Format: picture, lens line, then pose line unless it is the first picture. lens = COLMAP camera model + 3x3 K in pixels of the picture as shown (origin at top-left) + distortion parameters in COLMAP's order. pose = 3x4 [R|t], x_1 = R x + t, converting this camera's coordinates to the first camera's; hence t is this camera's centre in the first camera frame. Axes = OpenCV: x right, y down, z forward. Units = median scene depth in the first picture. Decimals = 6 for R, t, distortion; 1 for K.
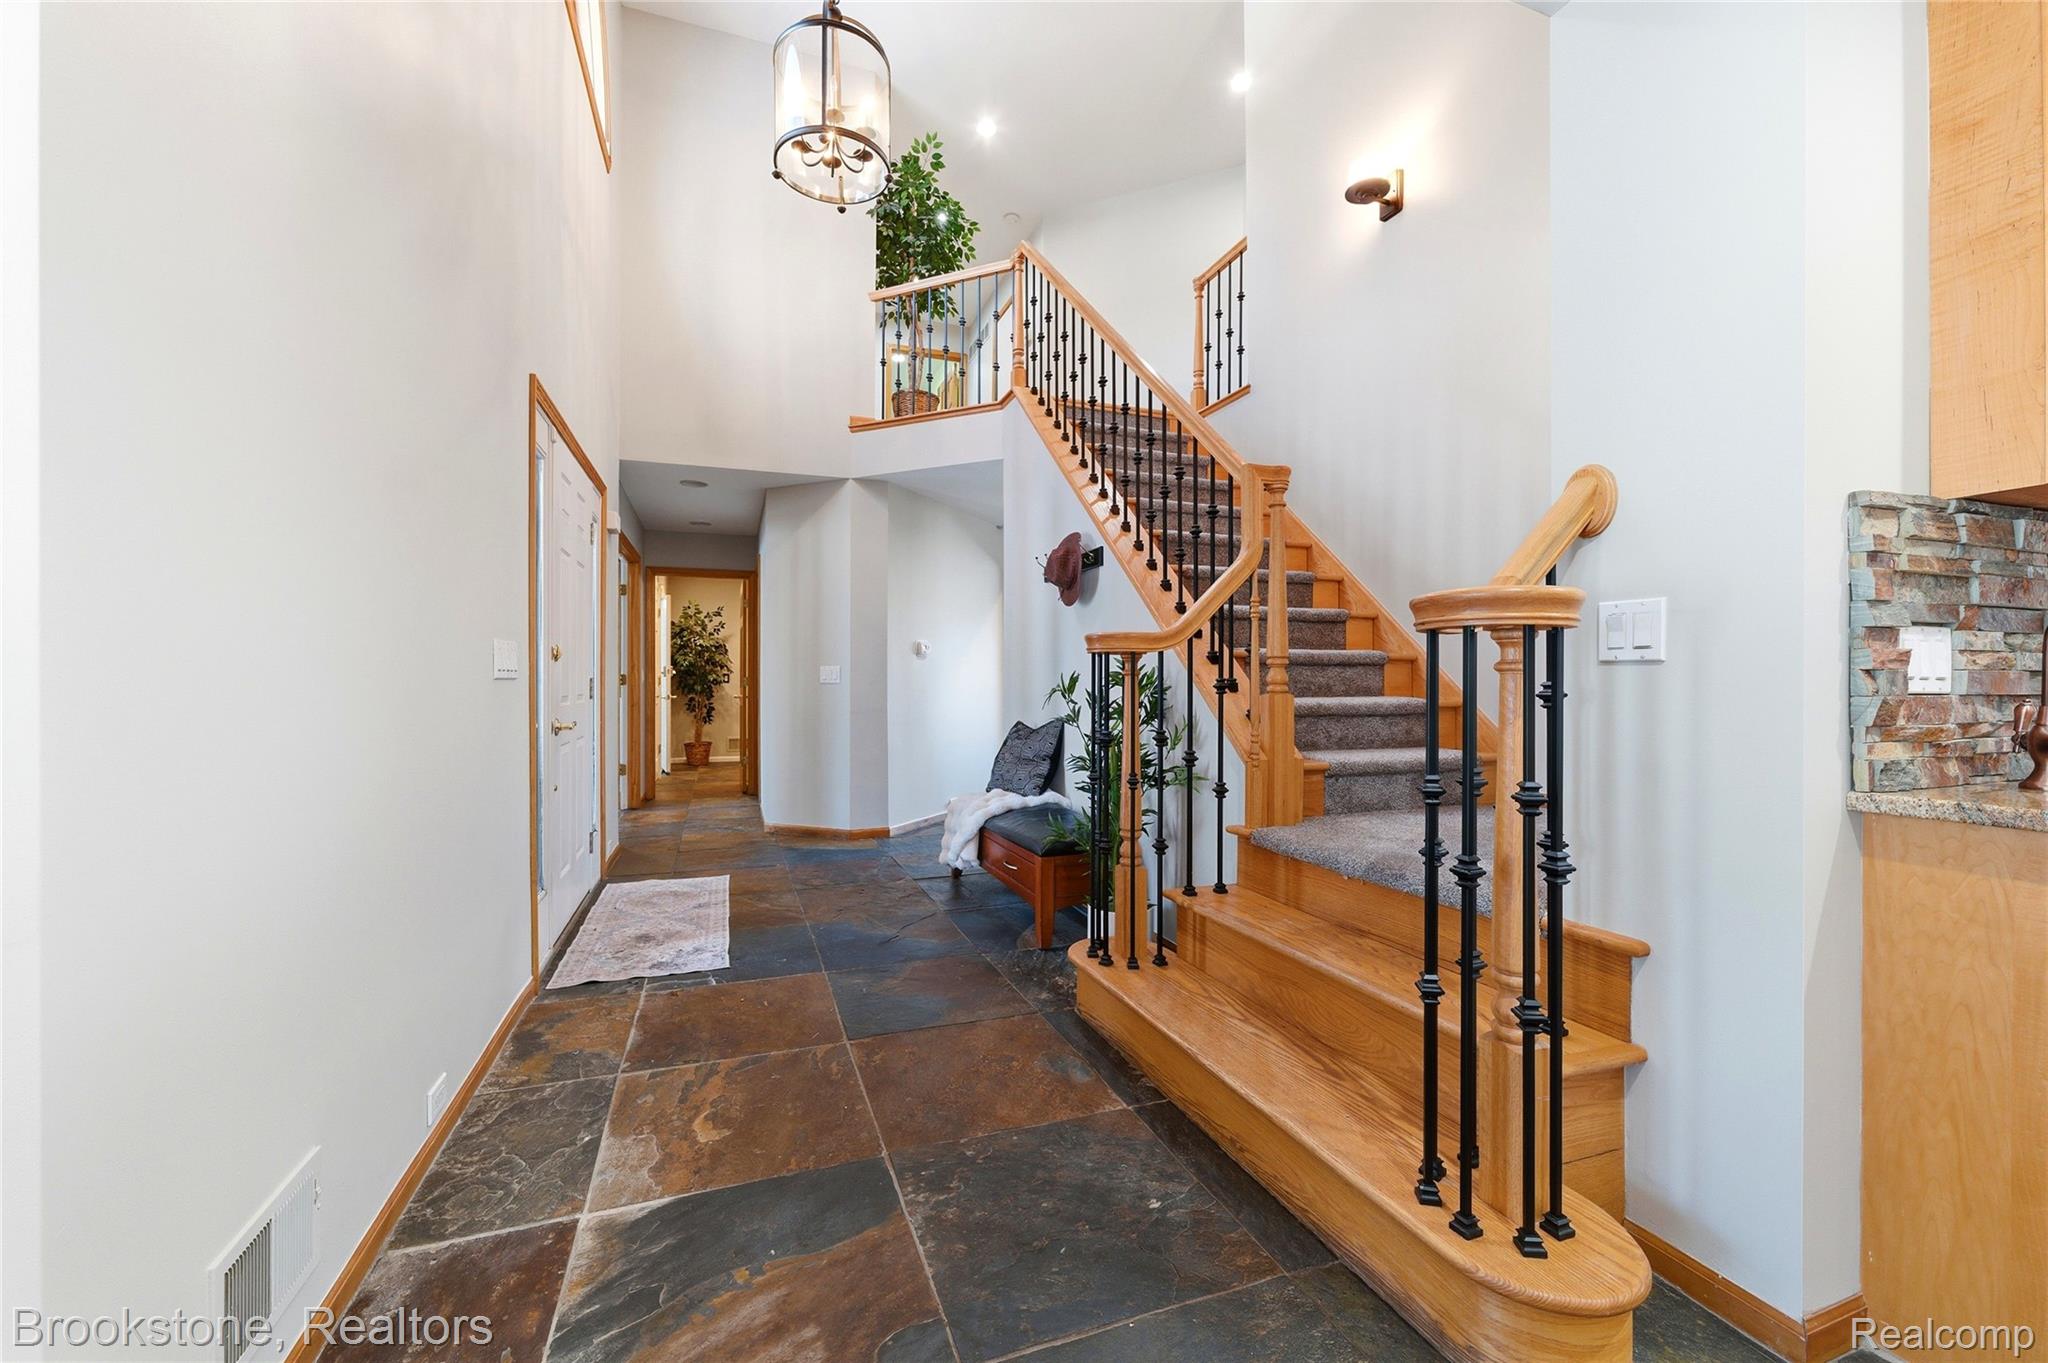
lens RADIAL K [[795.1, 0, 1014.4], [0, 795.1, 683.0], [0, 0, 1]] dist [-0.000529, -0.000076]
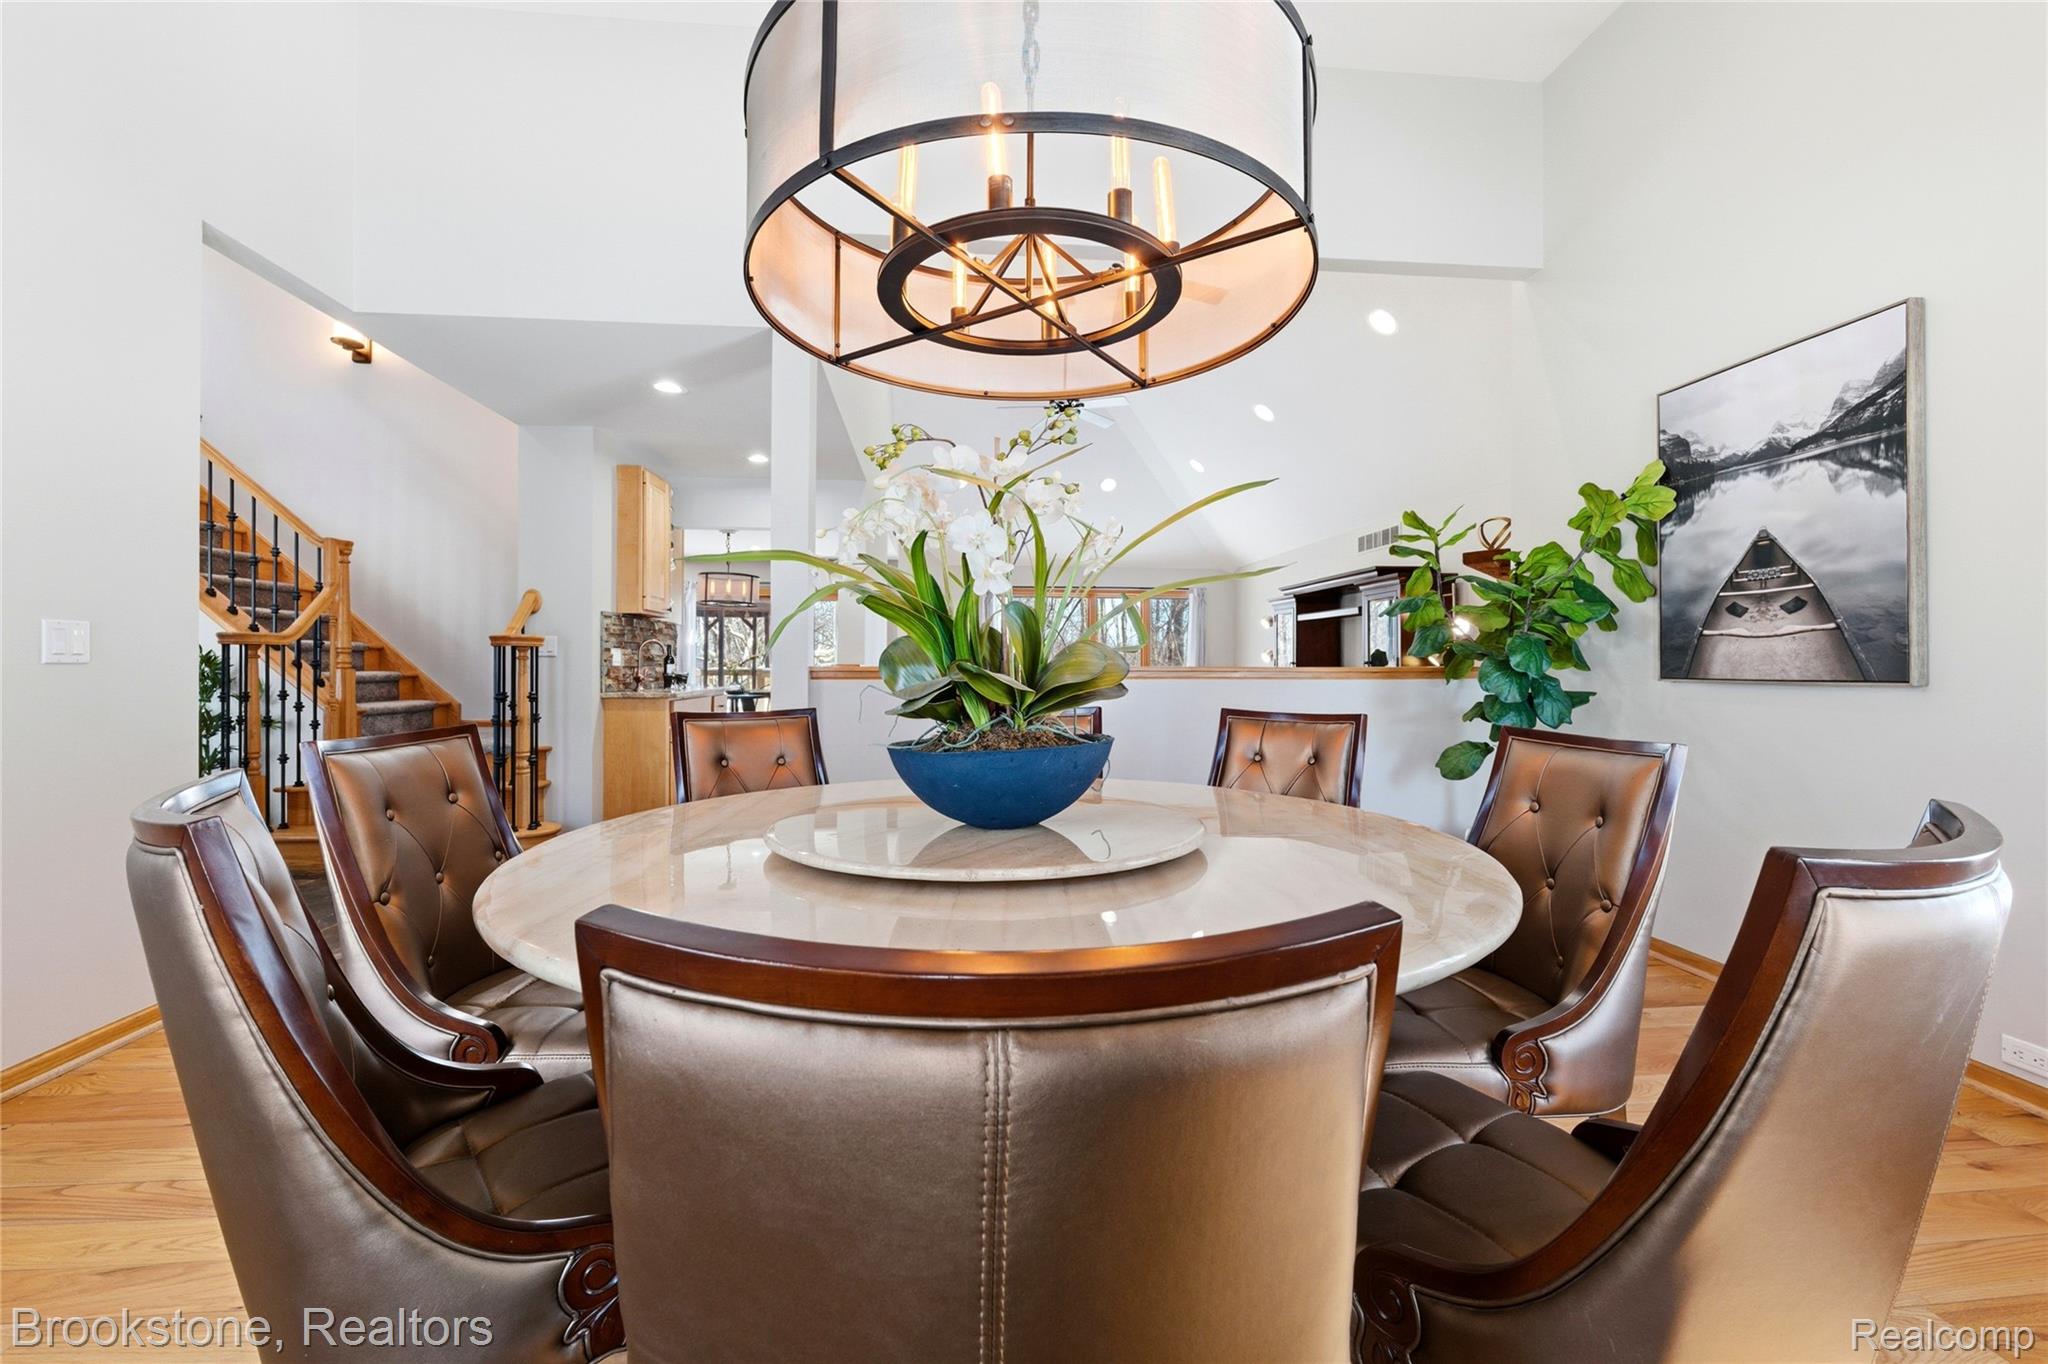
lens RADIAL K [[807.5, 0, 1017.3], [0, 807.5, 667.8], [0, 0, 1]] dist [-0.003442, -0.000183]
pose [[0.247439, -0.005358, 0.968889, -1.872508], [-0.000870, 0.999983, 0.005752, -0.002669], [-0.968903, -0.002266, 0.247430, -1.604874]]
